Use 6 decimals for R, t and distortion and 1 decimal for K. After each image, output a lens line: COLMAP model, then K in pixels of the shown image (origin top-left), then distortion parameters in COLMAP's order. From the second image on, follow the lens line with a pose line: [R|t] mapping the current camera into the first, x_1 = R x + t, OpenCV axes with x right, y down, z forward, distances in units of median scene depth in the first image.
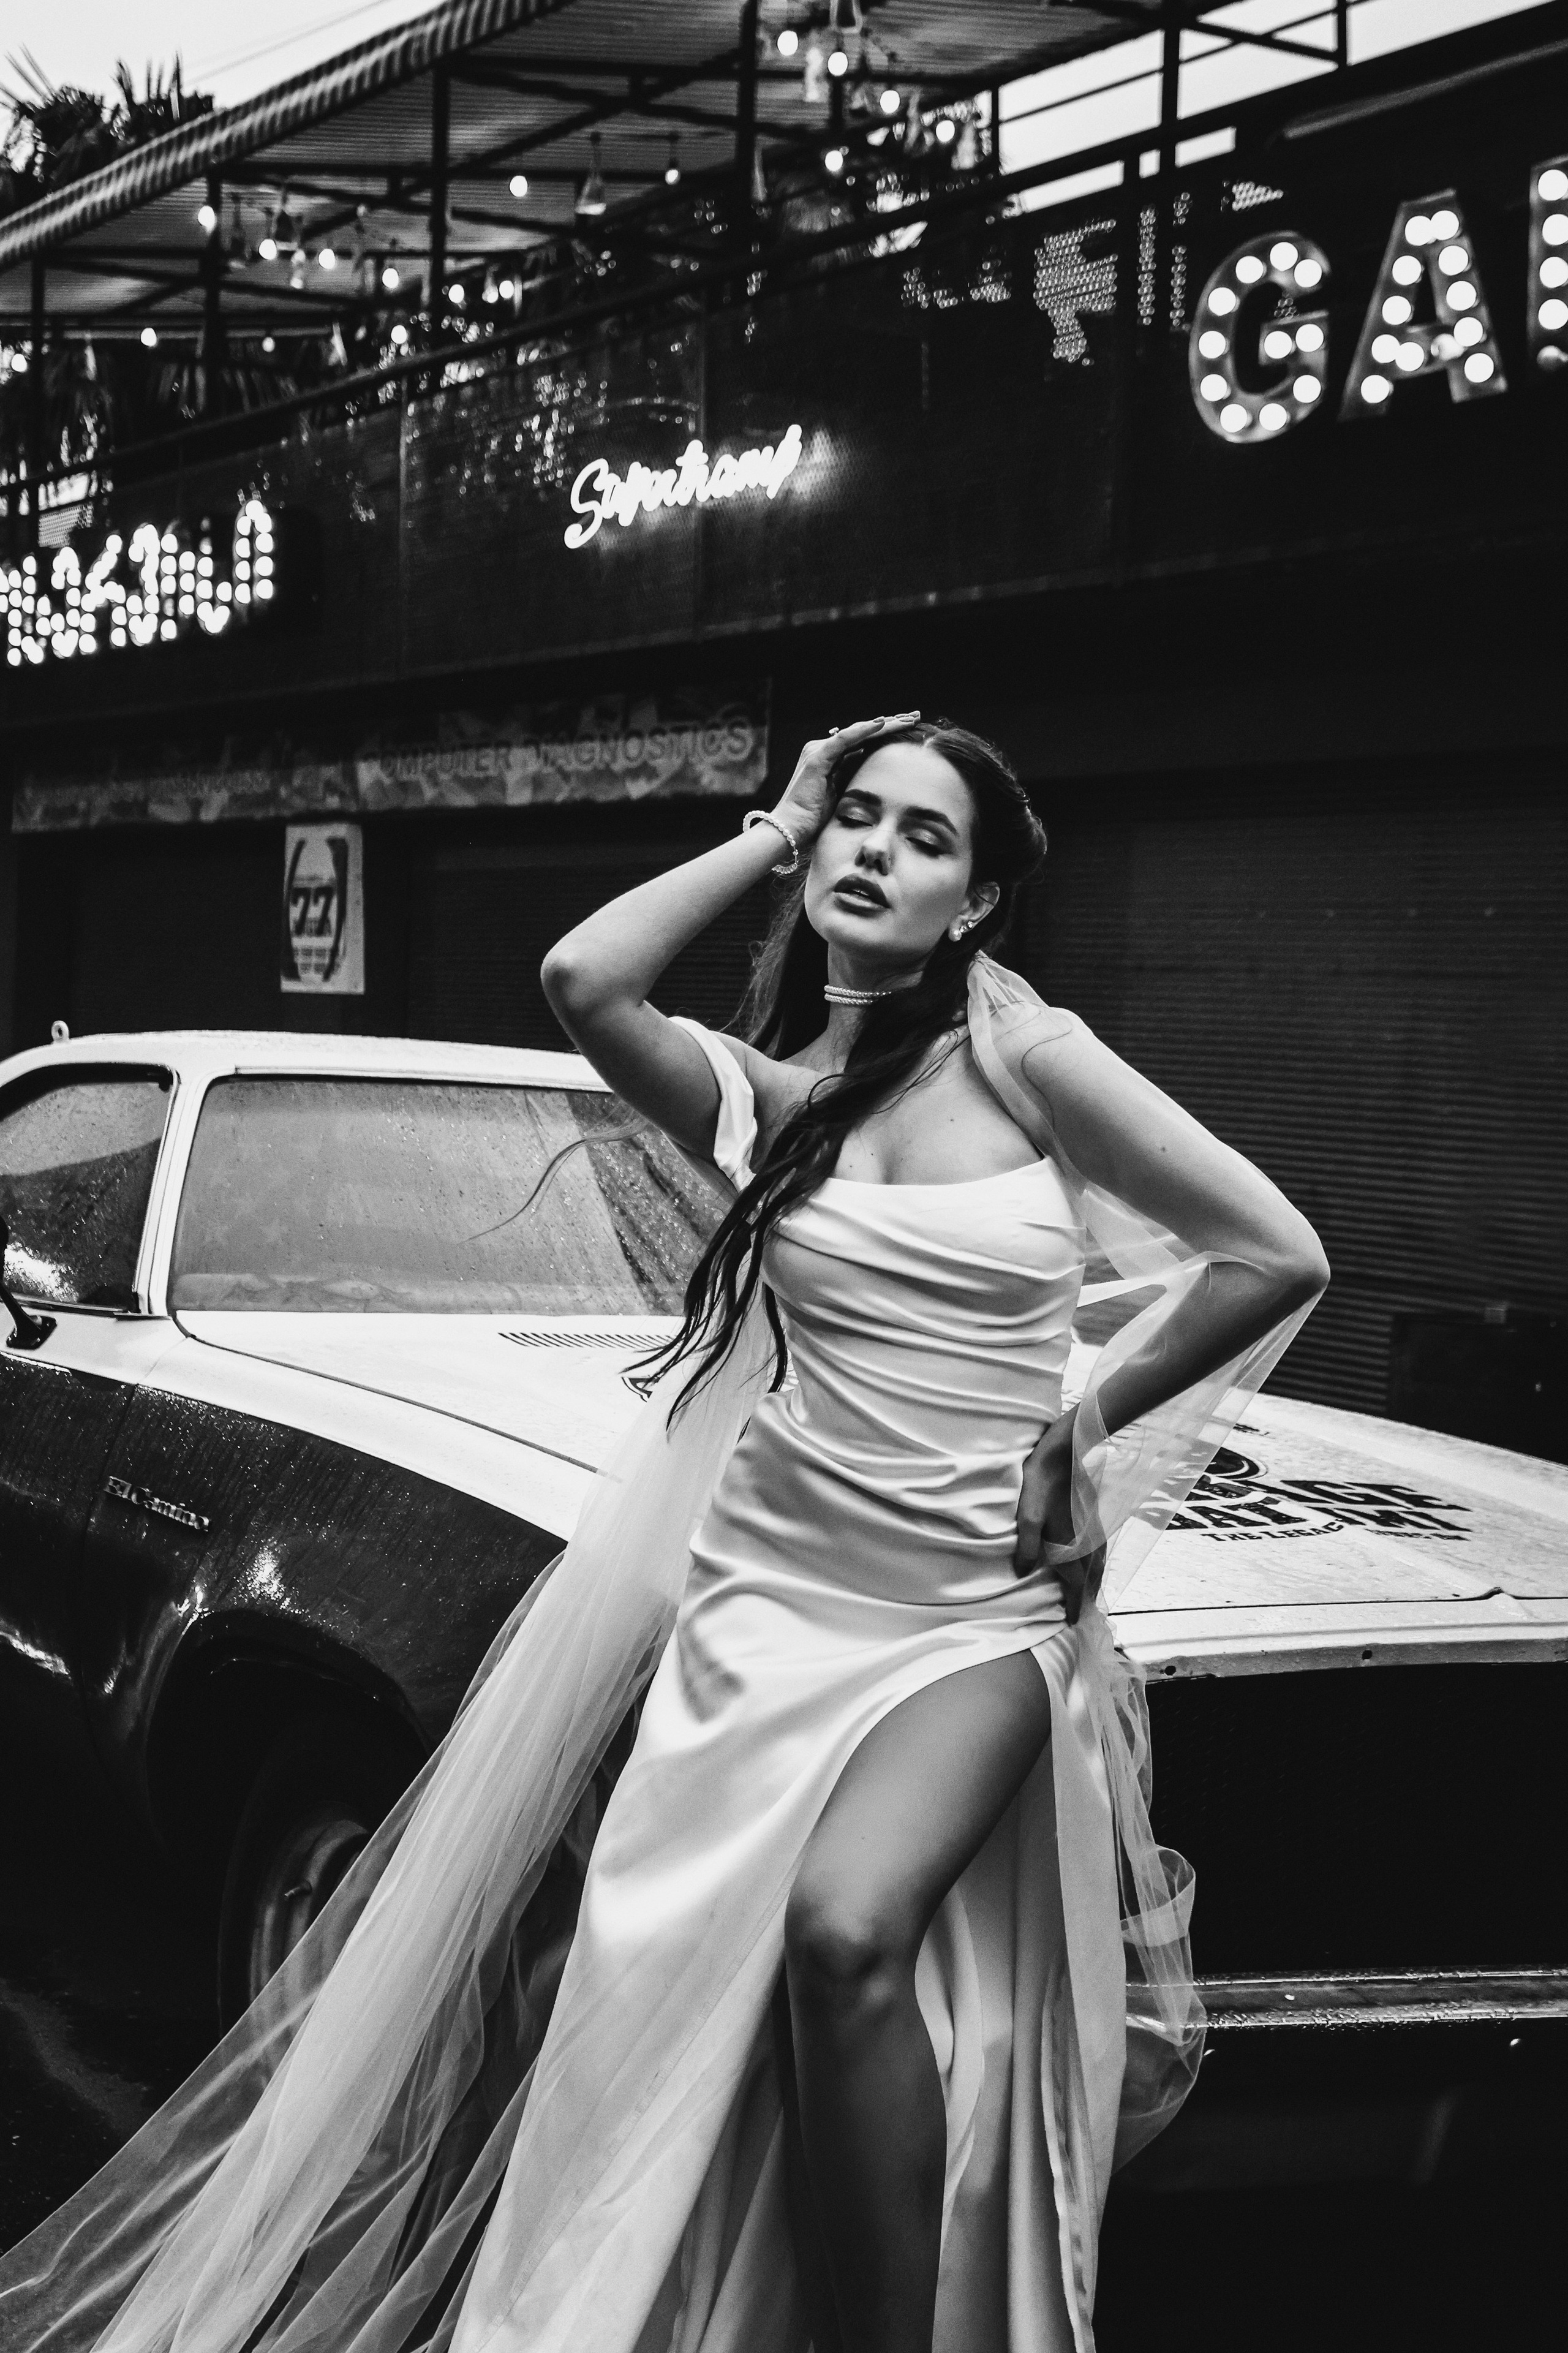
lens RADIAL K [[4036.2, 0, 1349.4], [0, 4036.2, 1086.4], [0, 0, 1]] dist [0.010827, 0.285829]
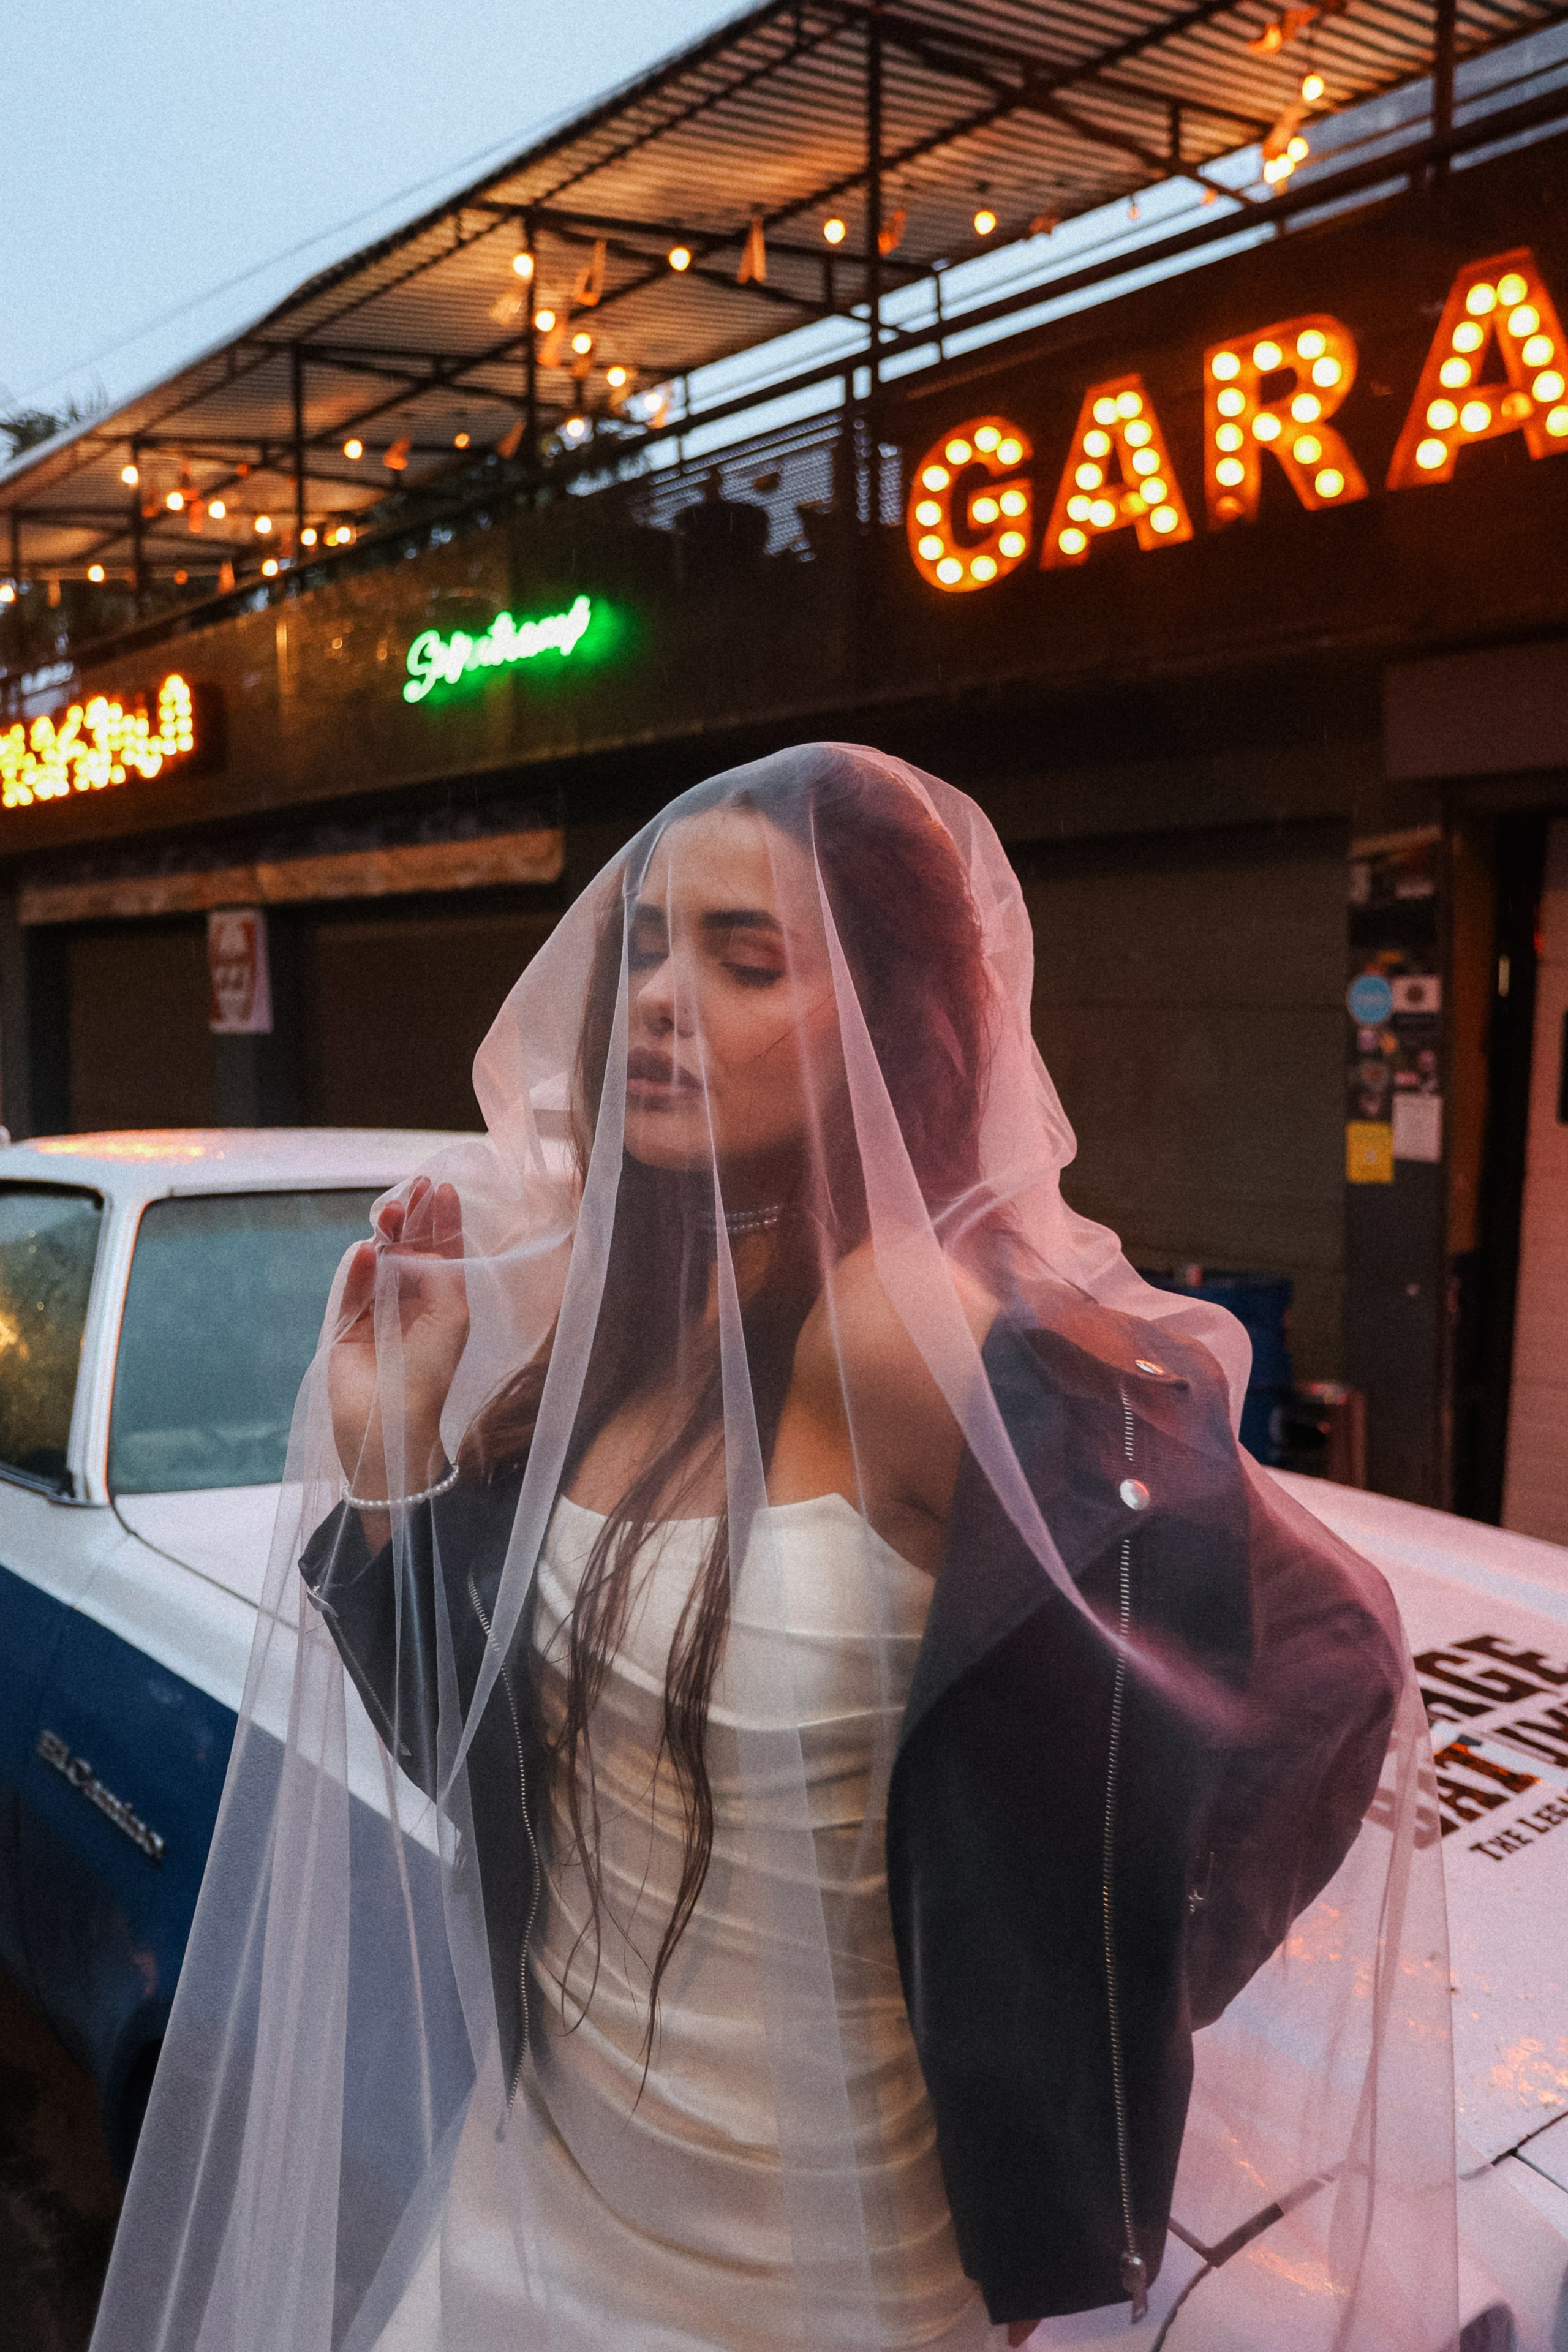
lens RADIAL K [[2096.8, 0, 899.5], [0, 2096.8, 1167.2], [0, 0, 1]] dist [-0.034040, 0.006862]
pose [[0.997738, -0.037932, 0.055497, -0.070111], [0.033798, 0.996712, 0.073635, -0.022626], [-0.058107, -0.071592, 0.995740, 0.268626]]
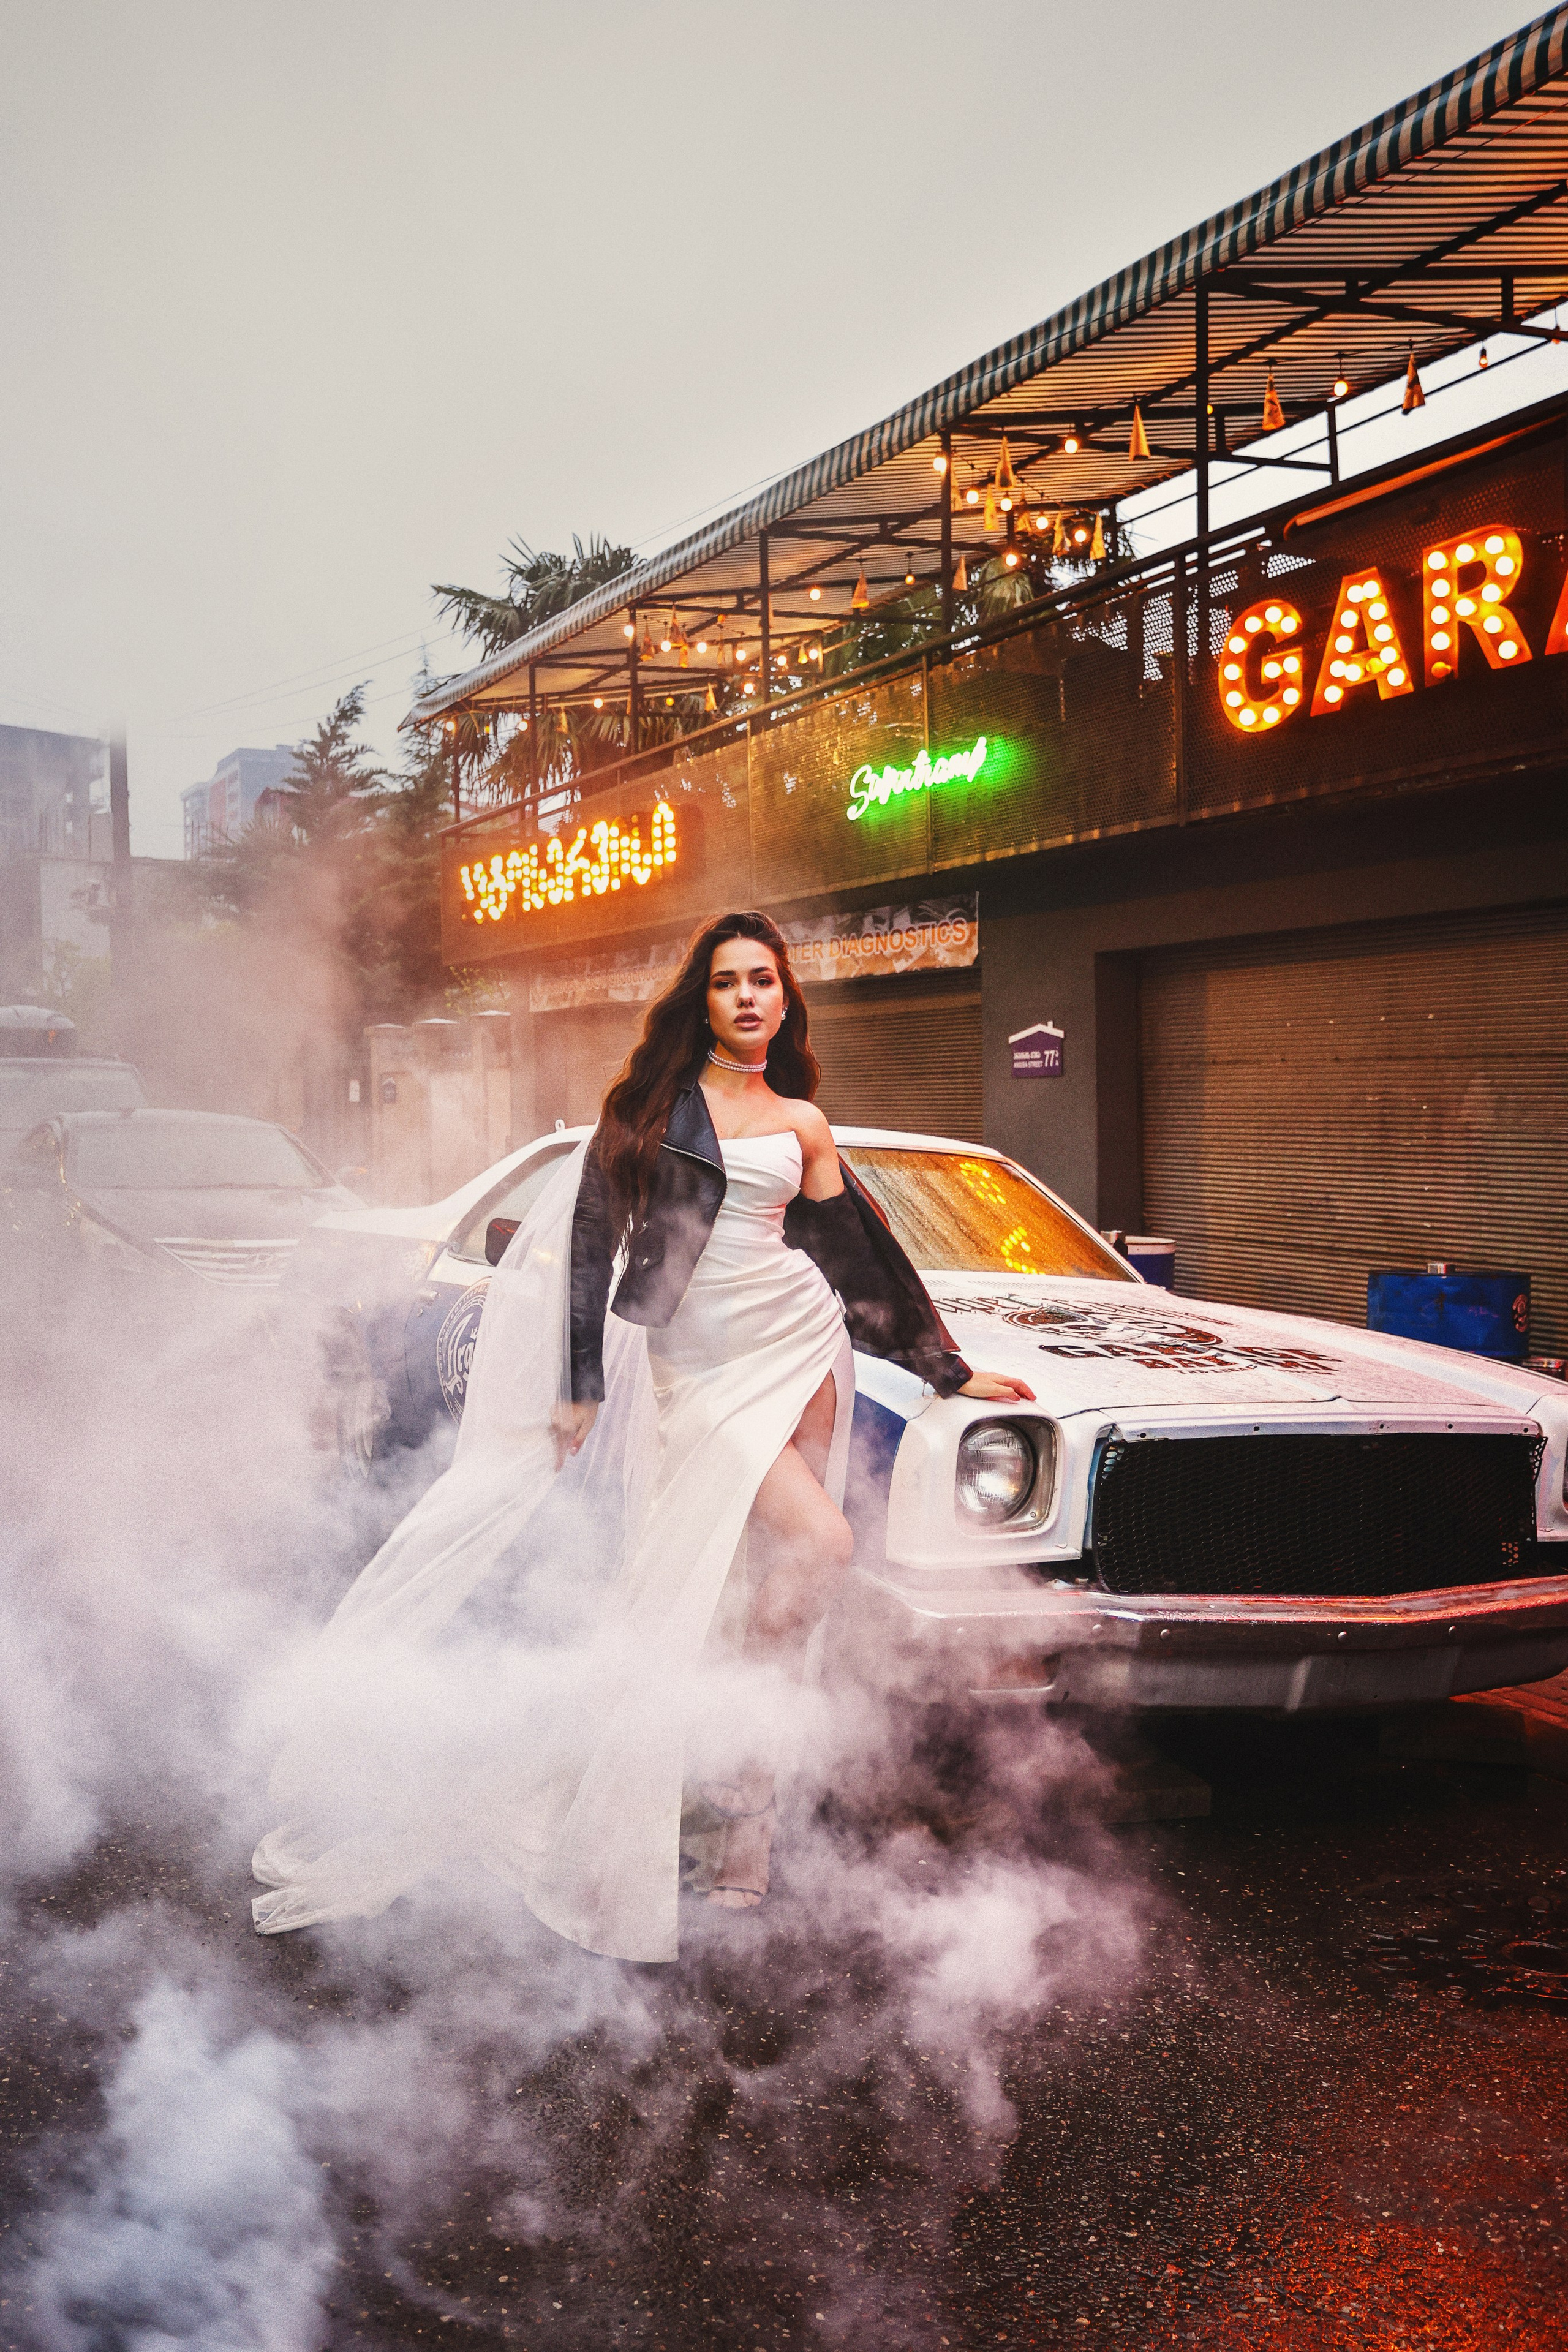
lens RADIAL K [[2976.6, 0, 782.1], [0, 2976.6, 1148.8], [0, 0, 1]] dist [-0.006025, 0.108930]
pose [[0.972278, -0.037606, -0.230785, 0.046234], [0.036046, 0.999290, -0.010971, 0.009082], [0.231034, 0.002348, 0.972943, -0.149561]]
